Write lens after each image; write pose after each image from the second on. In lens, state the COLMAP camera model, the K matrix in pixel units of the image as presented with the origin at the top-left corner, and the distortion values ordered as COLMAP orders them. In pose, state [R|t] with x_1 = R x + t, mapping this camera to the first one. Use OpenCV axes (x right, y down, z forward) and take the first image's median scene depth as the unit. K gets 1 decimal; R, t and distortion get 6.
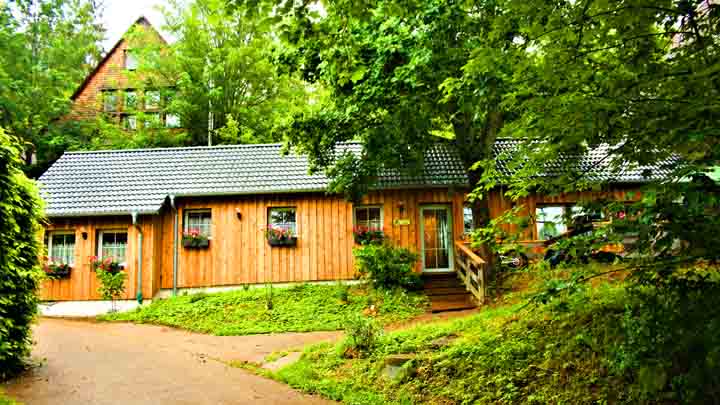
lens RADIAL K [[600.7, 0, 358.7], [0, 600.7, 186.7], [0, 0, 1]] dist [-0.112602, 0.003299]
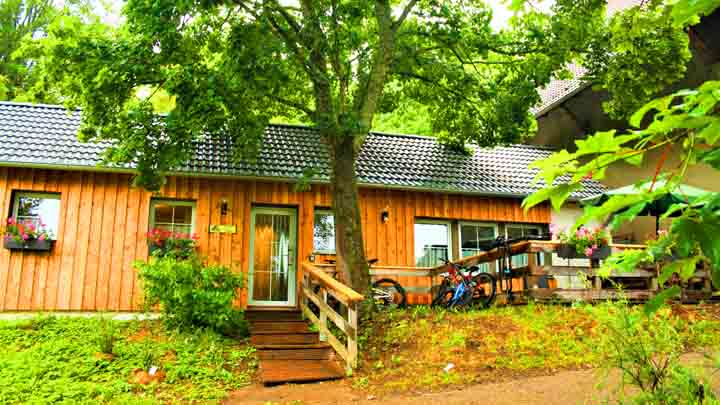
lens RADIAL K [[600.7, 0, 358.7], [0, 600.7, 186.7], [0, 0, 1]] dist [-0.112602, 0.003299]
pose [[0.957741, 0.087743, 0.273923, 0.030997], [-0.075339, 0.995612, -0.055503, 0.038960], [-0.277591, 0.032520, 0.960149, 0.325132]]
